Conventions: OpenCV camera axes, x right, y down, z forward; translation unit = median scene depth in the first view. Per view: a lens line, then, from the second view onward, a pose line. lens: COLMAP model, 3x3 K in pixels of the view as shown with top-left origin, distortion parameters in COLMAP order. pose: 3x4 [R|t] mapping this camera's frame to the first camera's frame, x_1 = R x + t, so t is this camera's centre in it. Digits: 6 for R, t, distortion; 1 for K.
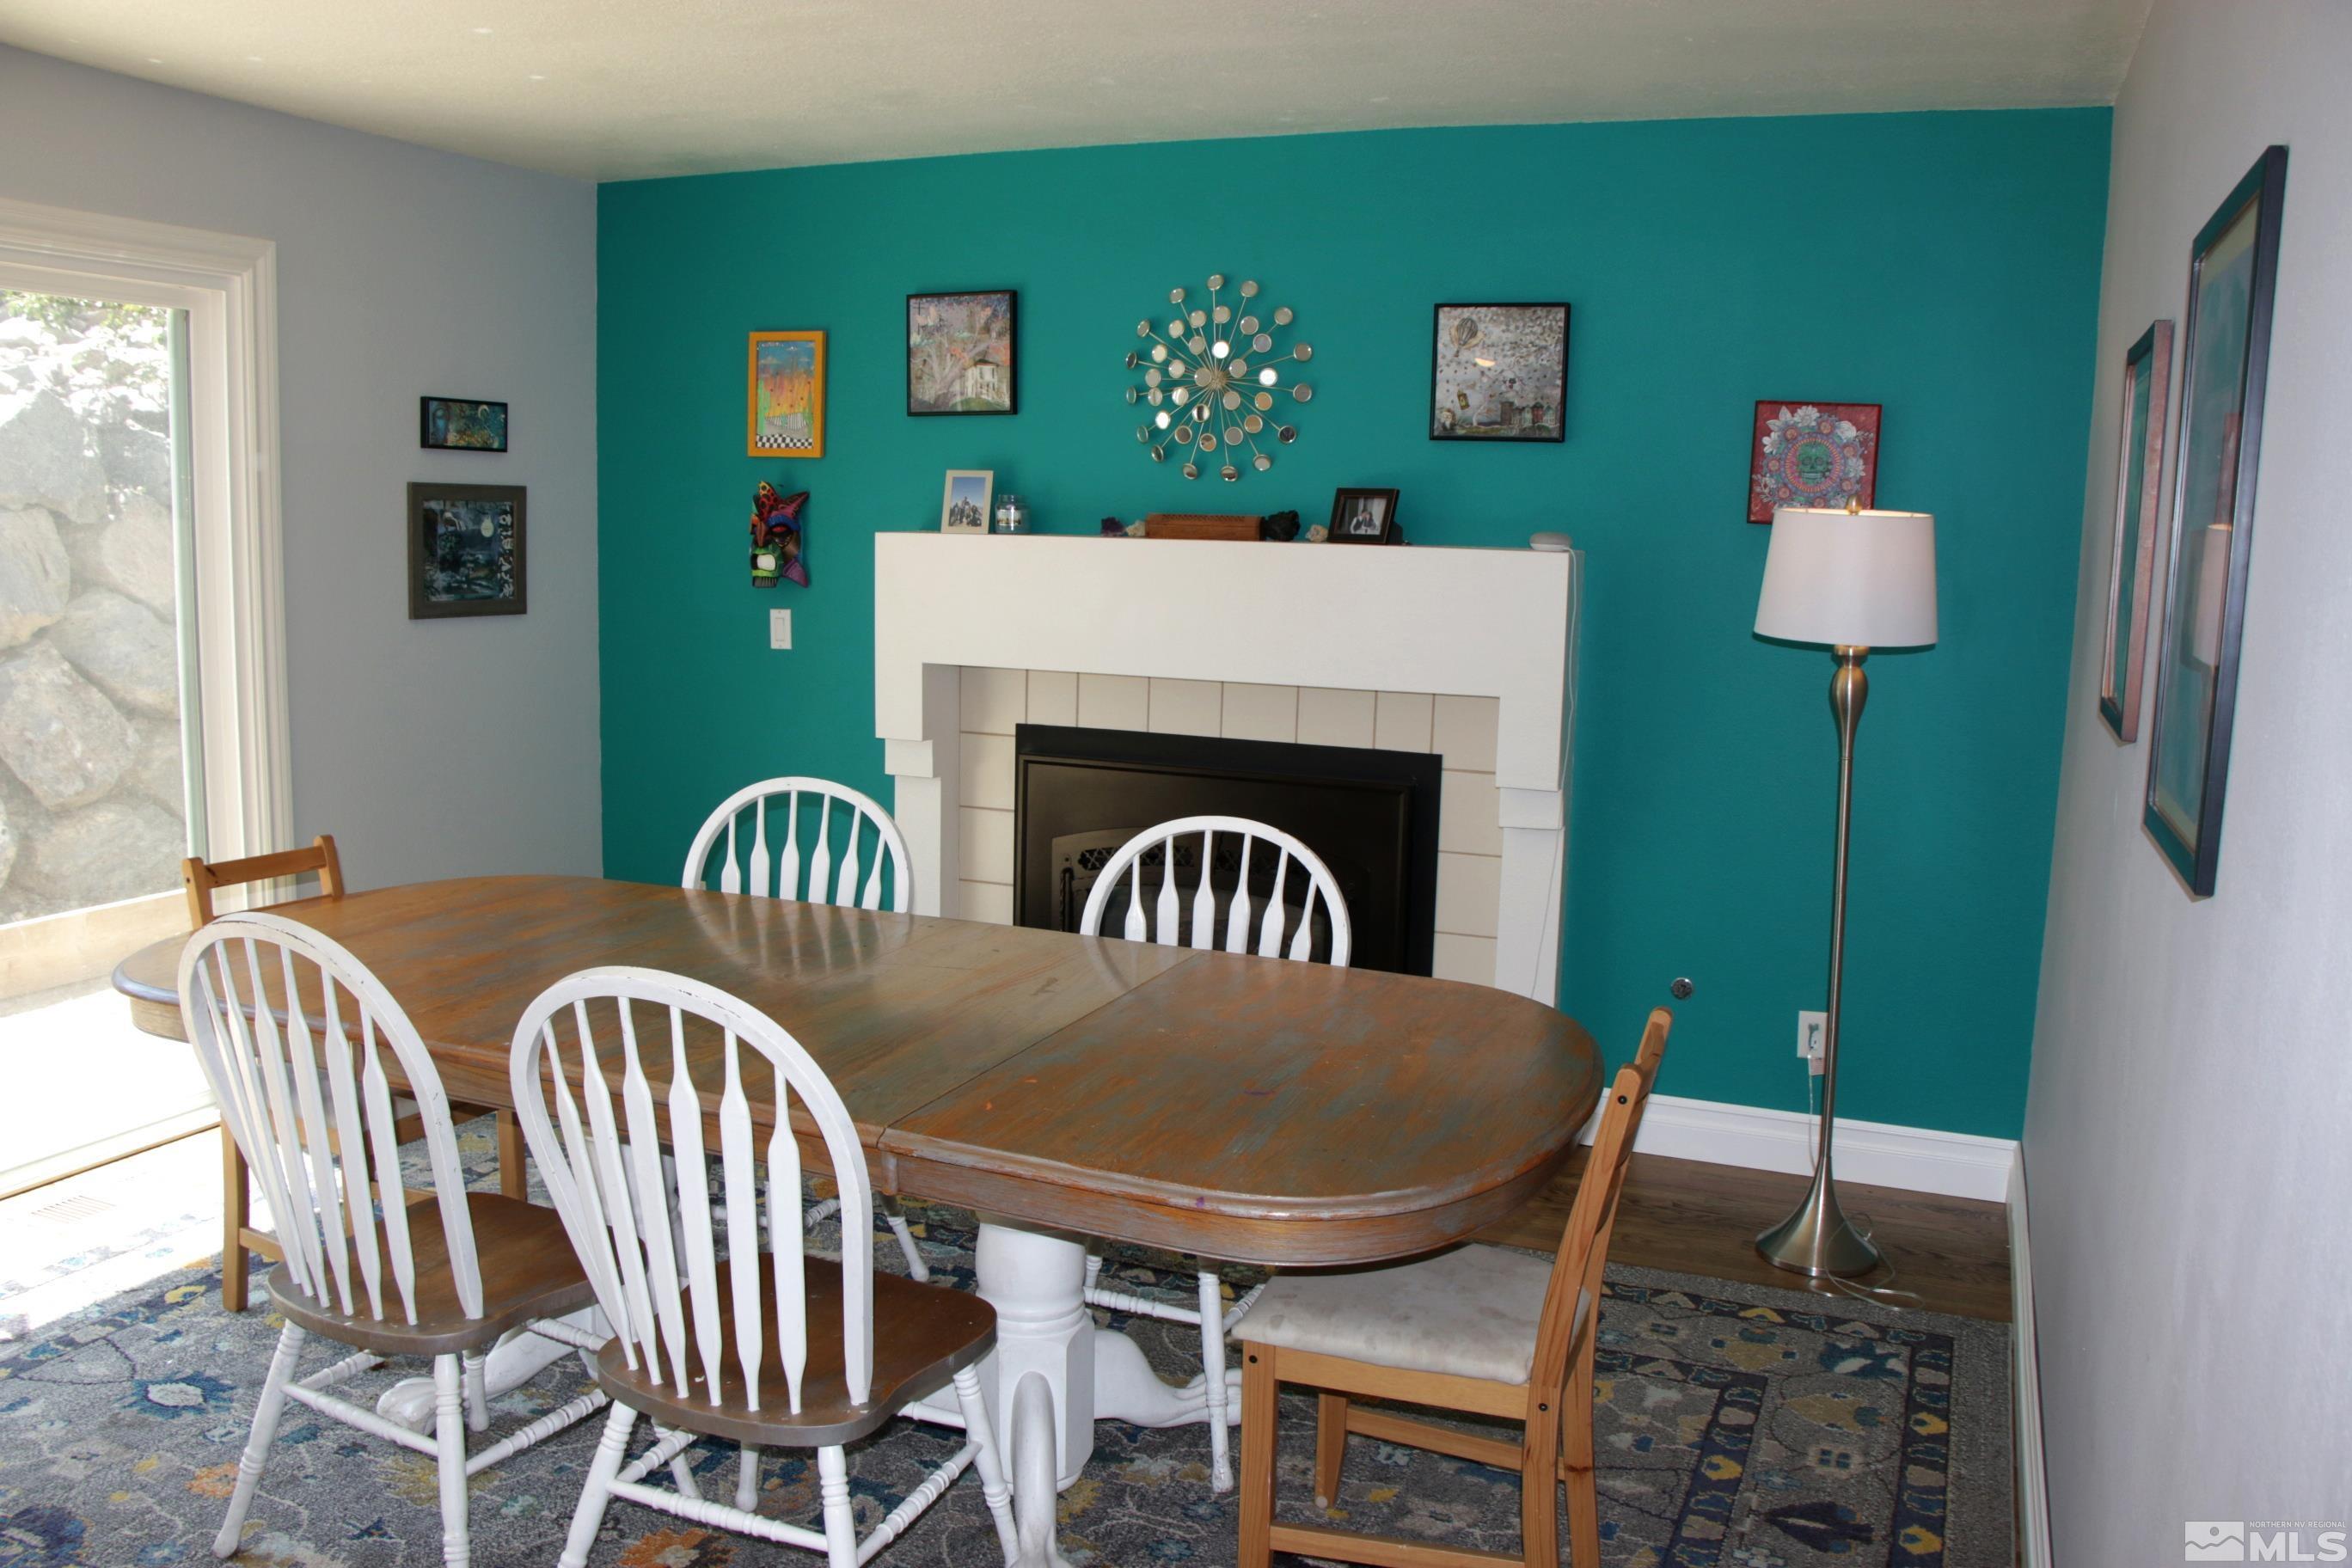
lens RADIAL K [[1889.0, 0, 1176.0], [0, 1889.0, 784.0], [0, 0, 1]] dist [-0.171498, 0.151681]
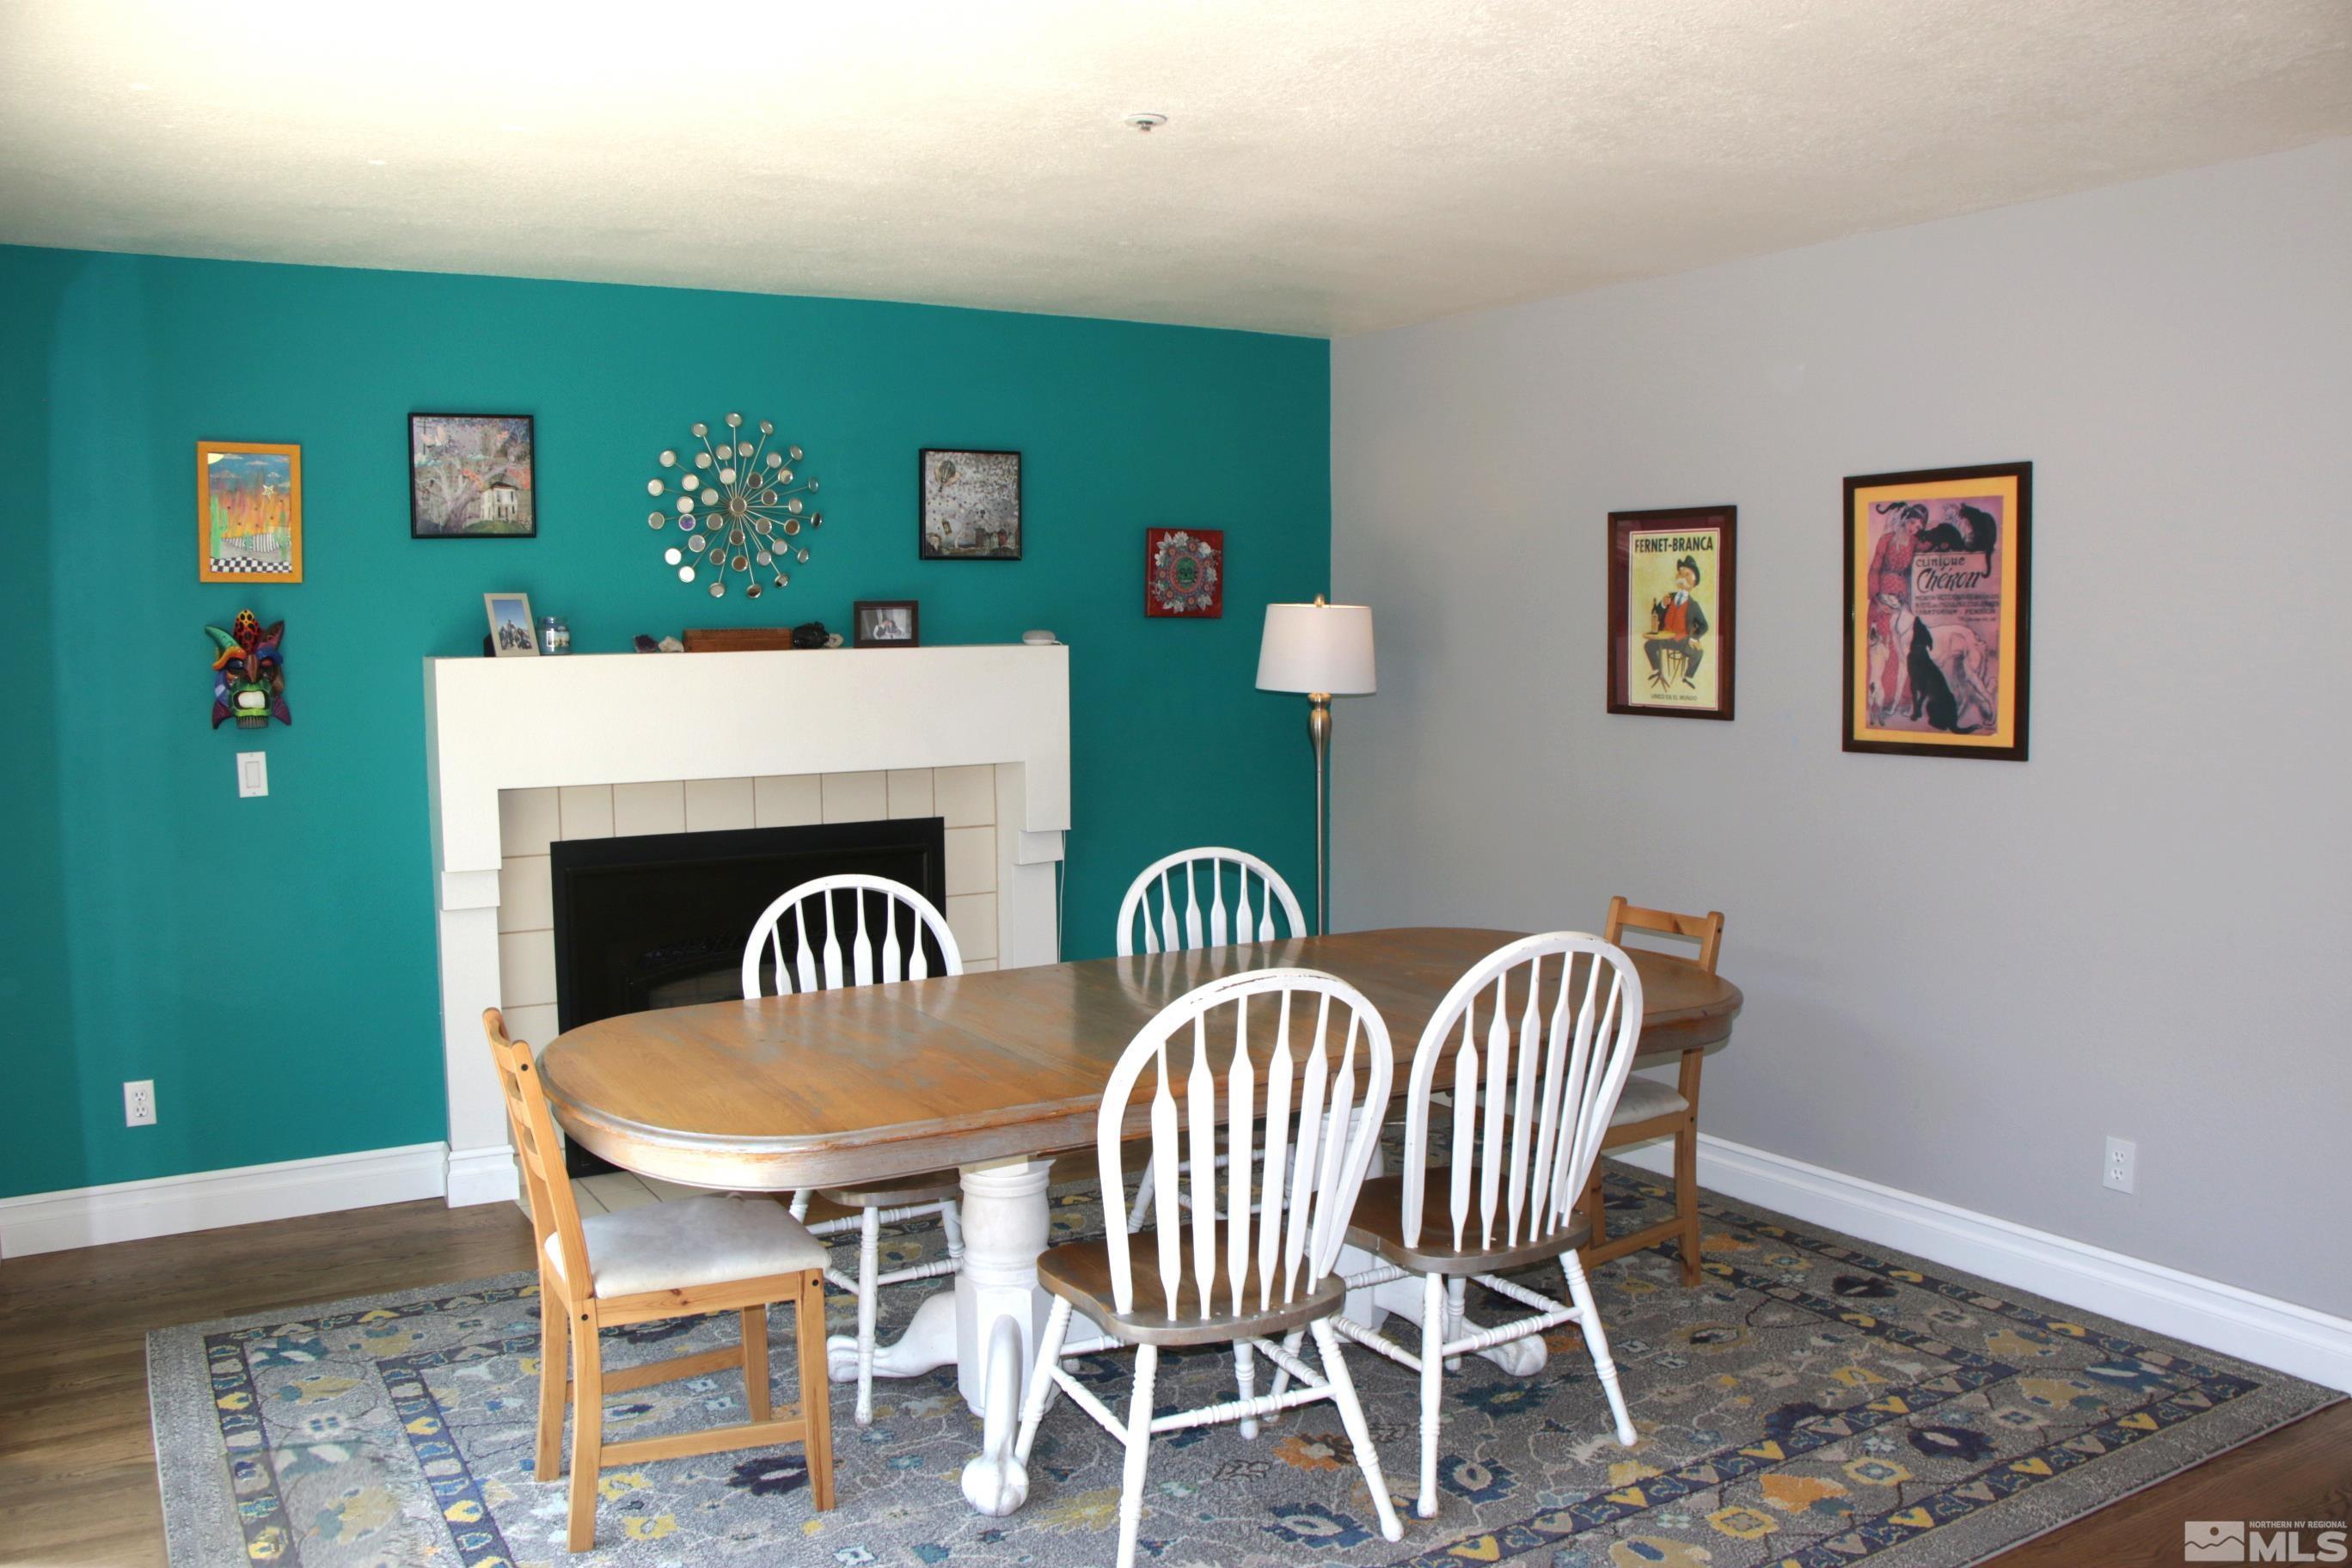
lens RADIAL K [[1889.0, 0, 1176.0], [0, 1889.0, 784.0], [0, 0, 1]] dist [-0.171498, 0.151681]
pose [[0.593316, -0.098246, 0.798952, -0.722632], [0.138012, 0.990243, 0.019279, -0.038238], [-0.793050, 0.098826, 0.601086, 0.143335]]
